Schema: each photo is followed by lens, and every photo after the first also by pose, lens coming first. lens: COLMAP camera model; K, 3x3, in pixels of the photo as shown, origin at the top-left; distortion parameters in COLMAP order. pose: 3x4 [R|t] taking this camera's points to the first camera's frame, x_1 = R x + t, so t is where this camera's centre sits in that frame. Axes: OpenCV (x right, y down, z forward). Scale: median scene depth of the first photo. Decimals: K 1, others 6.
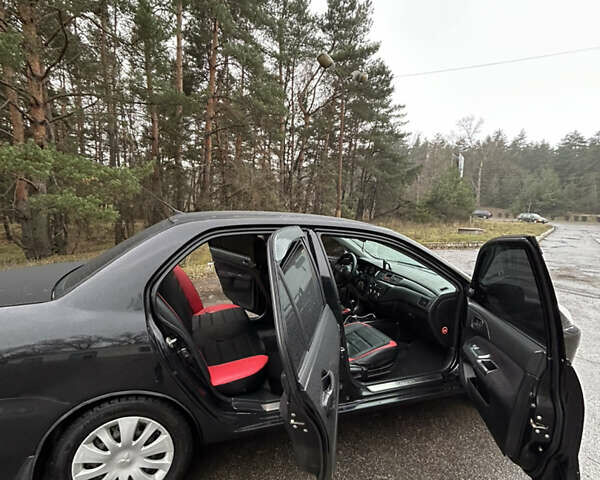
lens RADIAL K [[322.7, 0, 300.8], [0, 322.7, 239.2], [0, 0, 1]] dist [-0.006260, 0.001712]
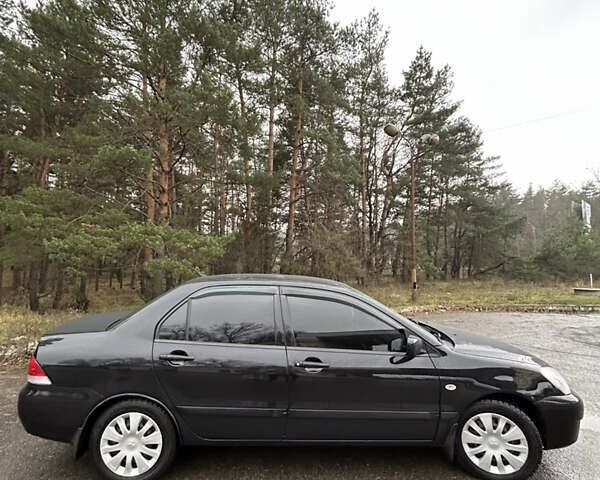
lens RADIAL K [[322.7, 0, 300.3], [0, 322.7, 240.3], [0, 0, 1]] dist [-0.006260, 0.001712]
pose [[0.954414, -0.032238, -0.296741, 0.056342], [-0.019838, 0.985101, -0.170829, -0.000419], [0.297827, 0.168929, 0.939554, -0.027537]]
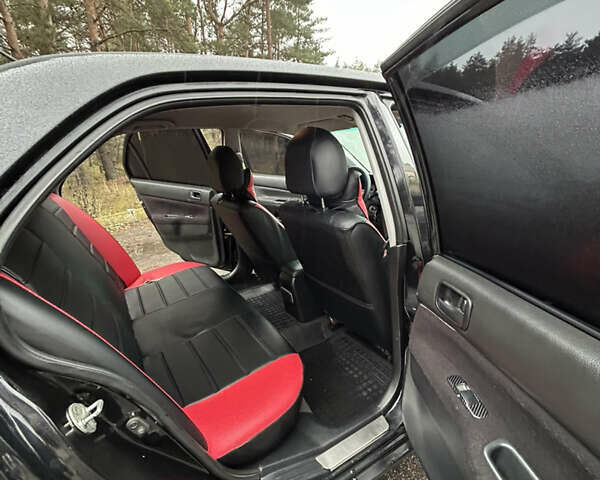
lens RADIAL K [[322.7, 0, 301.8], [0, 322.7, 238.5], [0, 0, 1]] dist [-0.006260, 0.001712]
pose [[0.970214, -0.122097, 0.209230, -0.019334], [0.079655, 0.976460, 0.200452, 0.007365], [-0.228779, -0.177815, 0.957101, 0.054965]]
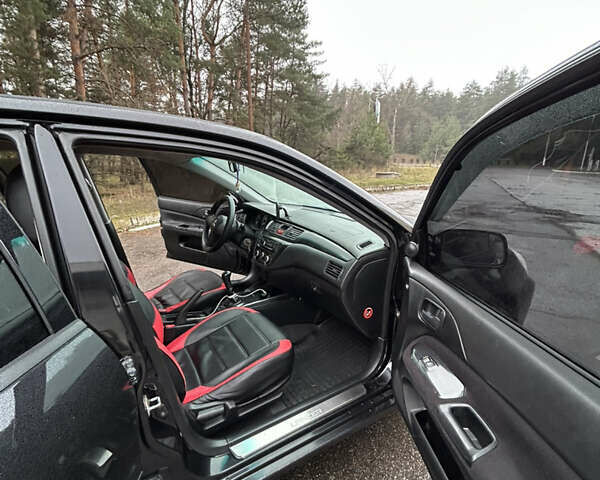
lens RADIAL K [[322.7, 0, 302.6], [0, 322.7, 238.5], [0, 0, 1]] dist [-0.006260, 0.001712]
pose [[0.971675, -0.079651, 0.222495, 0.024179], [0.046540, 0.987547, 0.150285, 0.006032], [-0.231694, -0.135673, 0.963281, 0.055189]]
